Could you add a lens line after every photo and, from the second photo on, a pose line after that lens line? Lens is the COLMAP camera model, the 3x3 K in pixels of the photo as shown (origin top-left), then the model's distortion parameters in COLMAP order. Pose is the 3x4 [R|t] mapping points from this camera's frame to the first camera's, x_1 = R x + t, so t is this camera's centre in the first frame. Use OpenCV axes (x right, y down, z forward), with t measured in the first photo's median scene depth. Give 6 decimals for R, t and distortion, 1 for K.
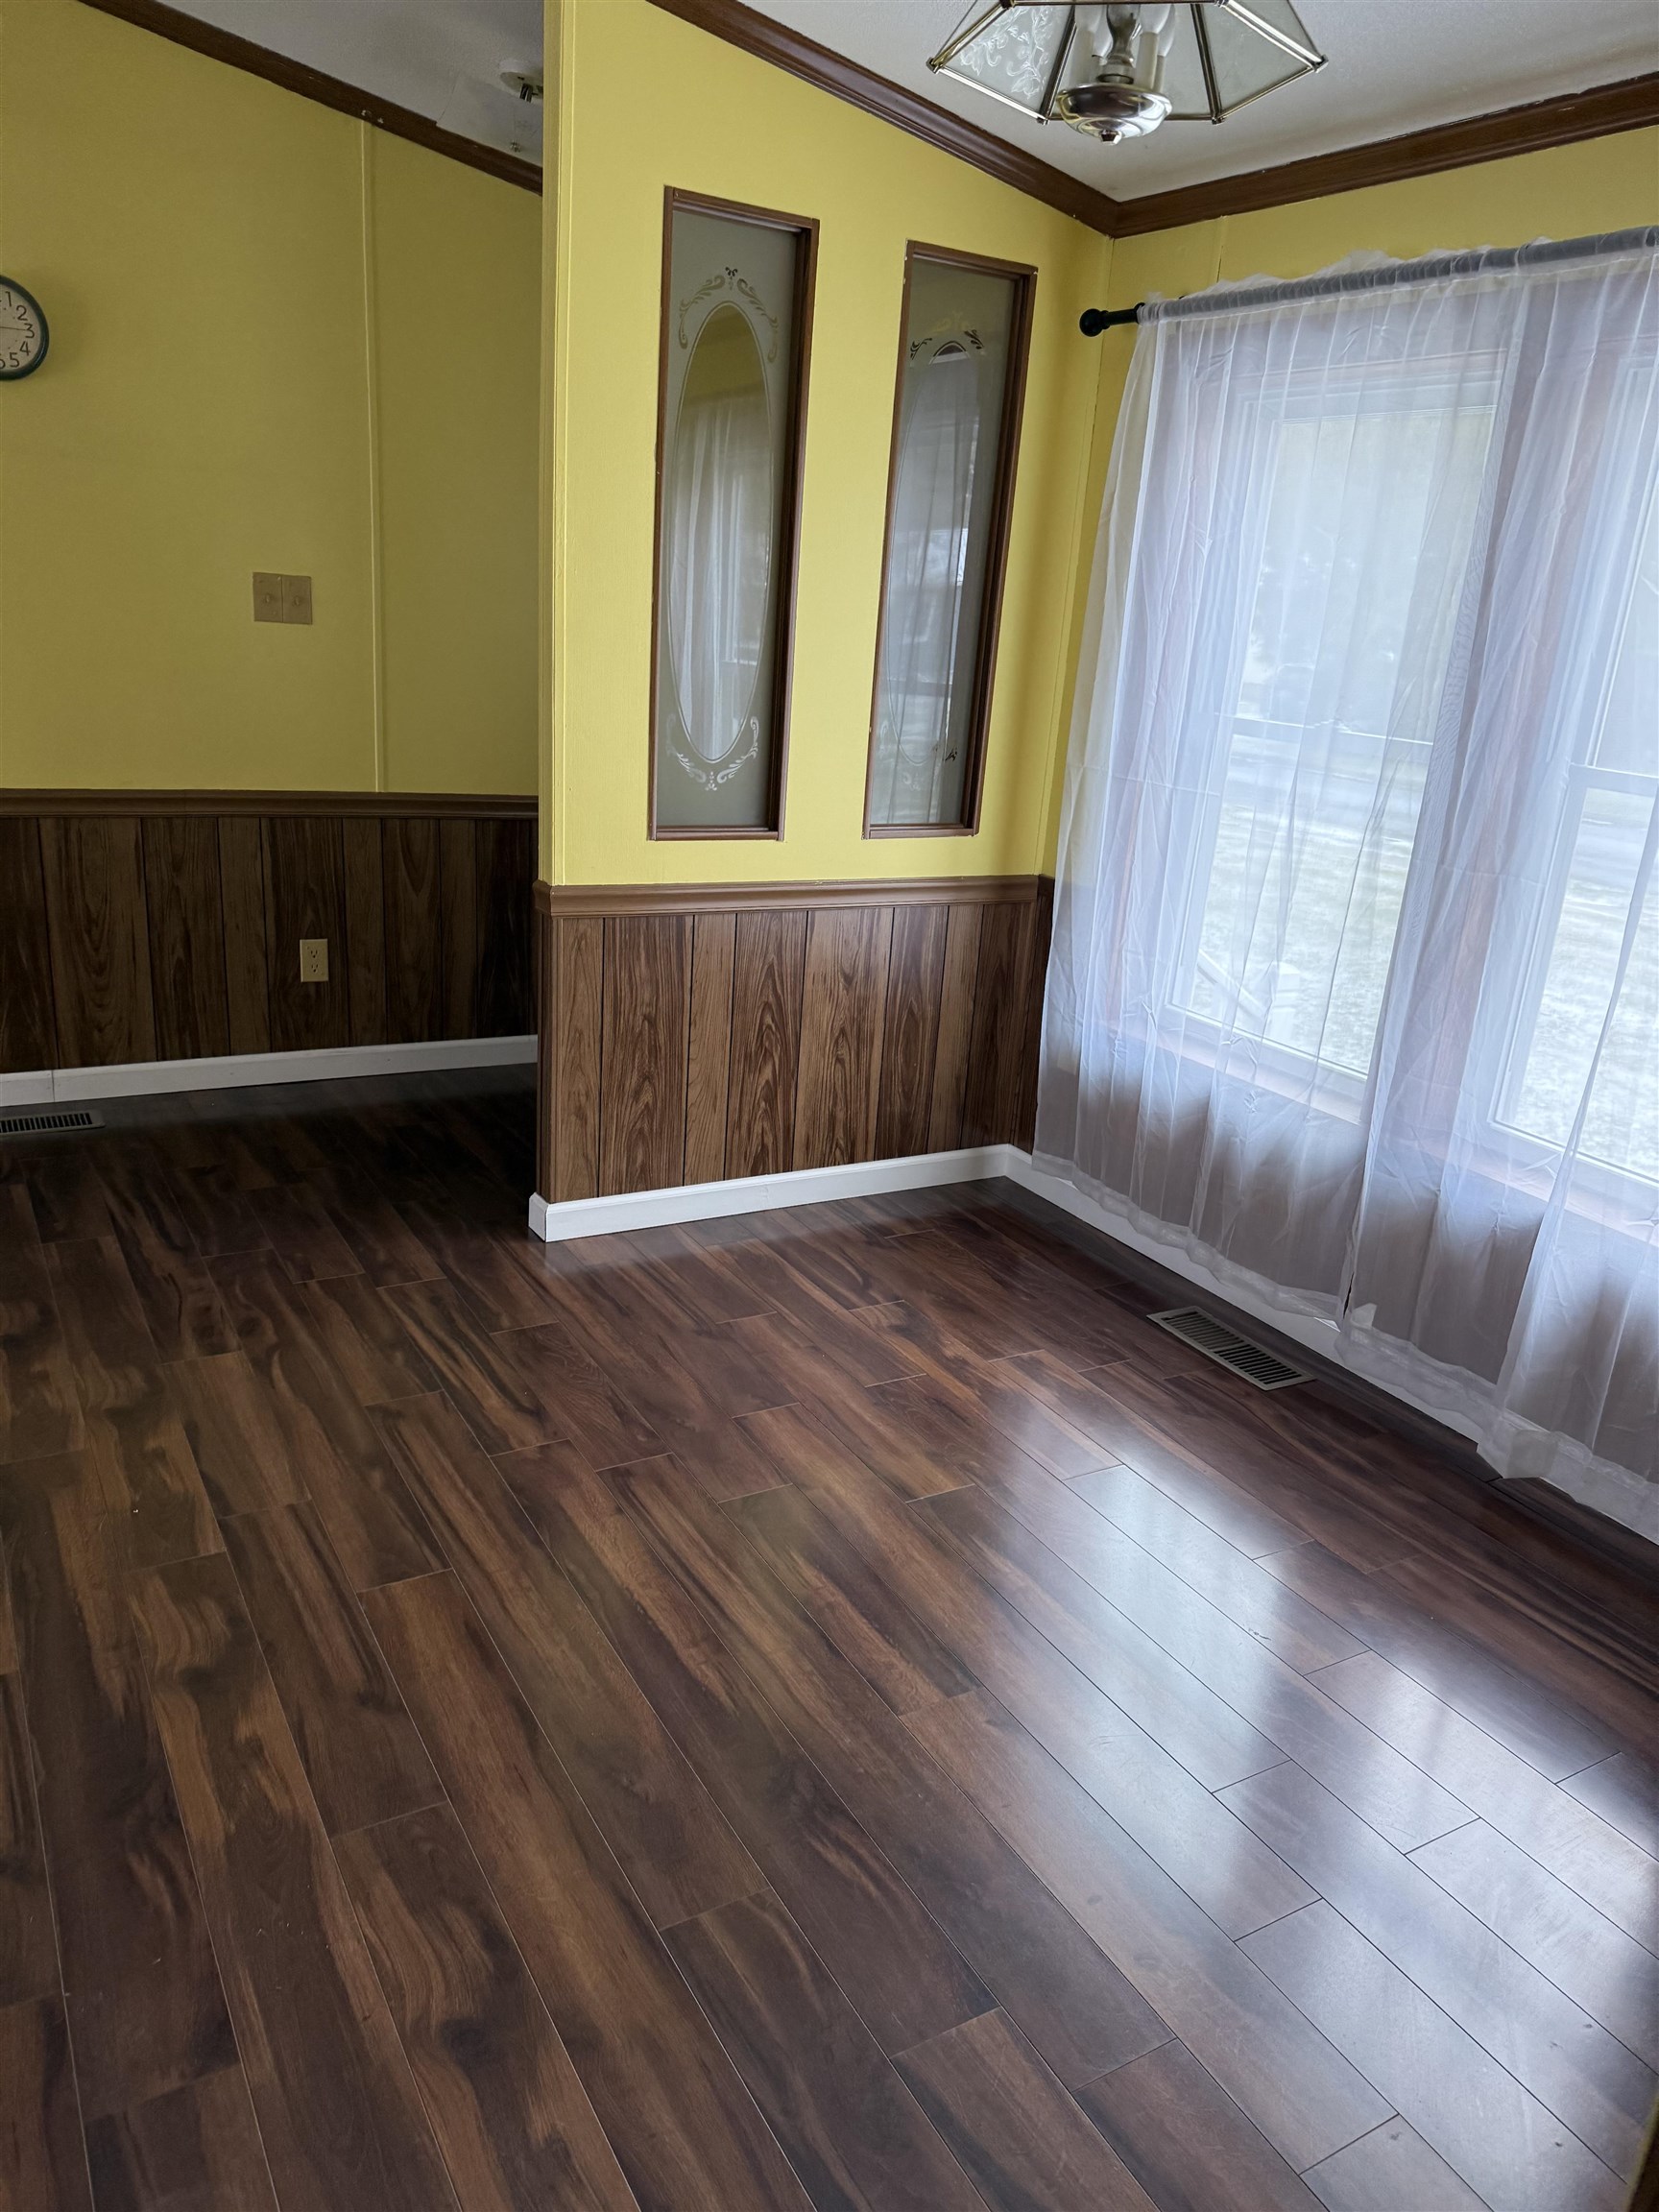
lens RADIAL K [[1572.0, 0, 812.7], [0, 1572.0, 1115.1], [0, 0, 1]] dist [0.025139, -0.029809]
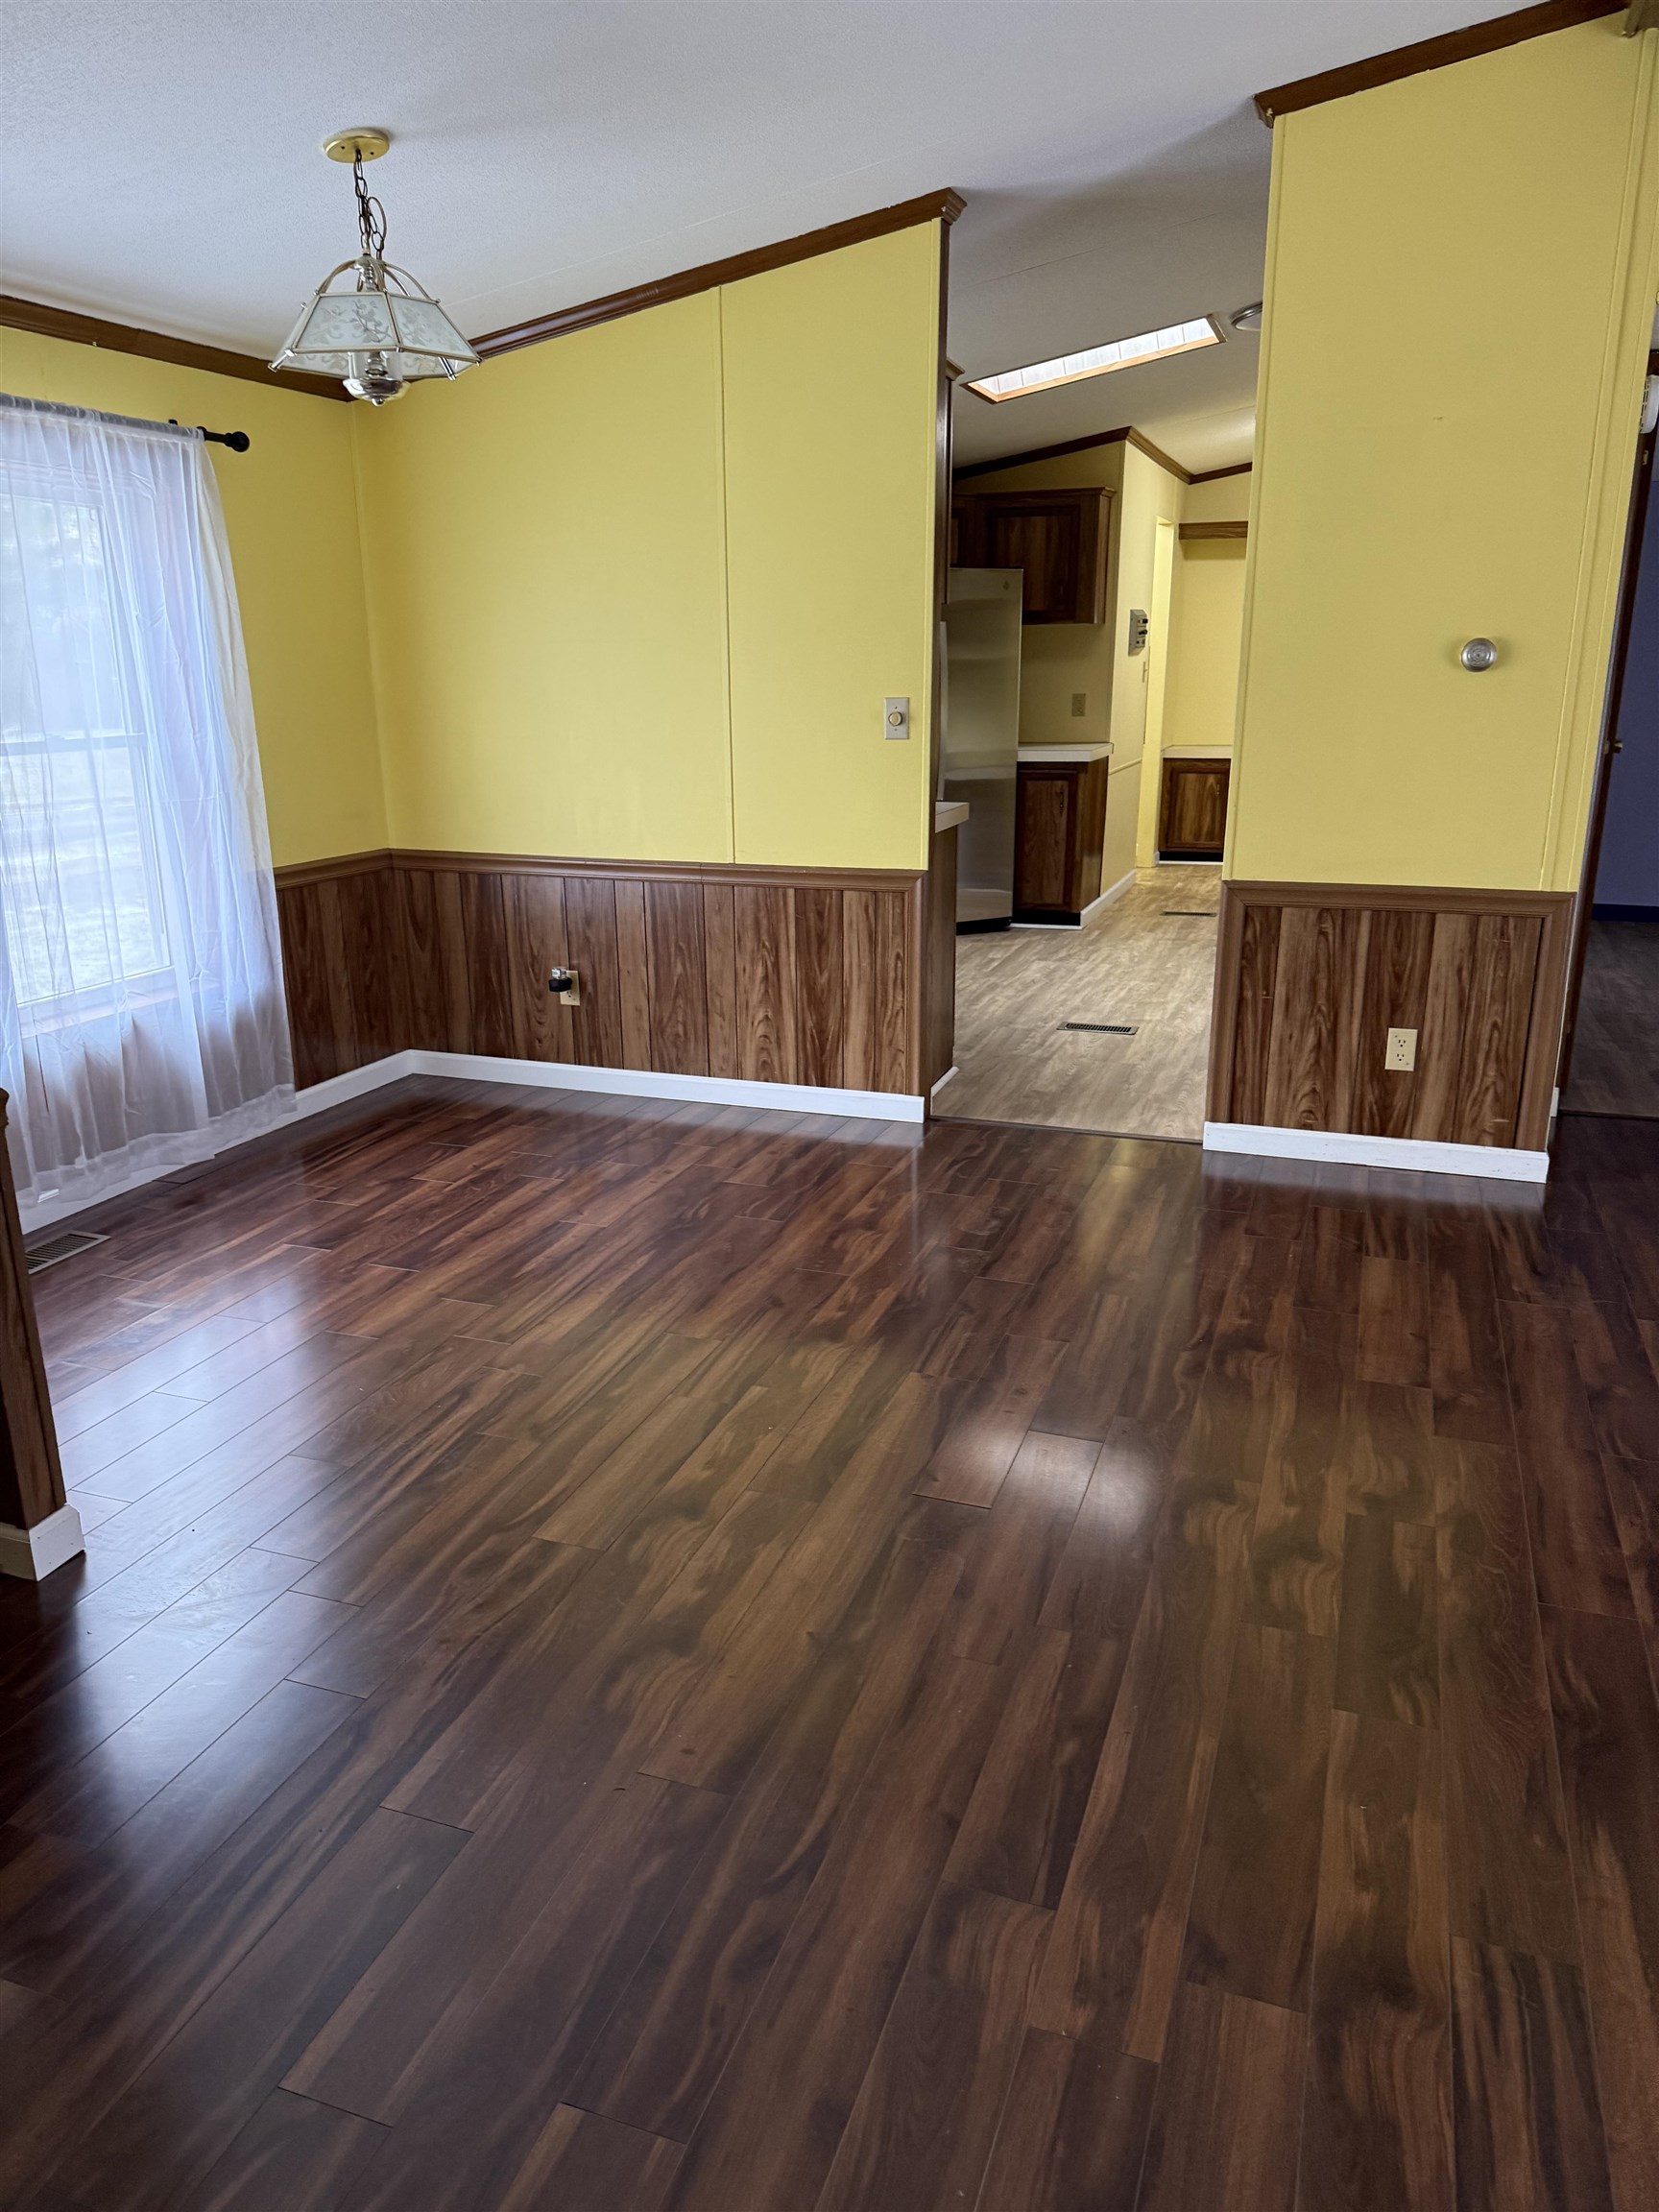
lens RADIAL K [[1572.0, 0, 786.4], [0, 1572.0, 1102.8], [0, 0, 1]] dist [0.025139, -0.029809]
pose [[-0.635705, -0.282983, 0.718192, -1.185606], [0.191582, 0.843435, 0.501910, -0.570151], [-0.747780, 0.456659, -0.481962, 1.371674]]
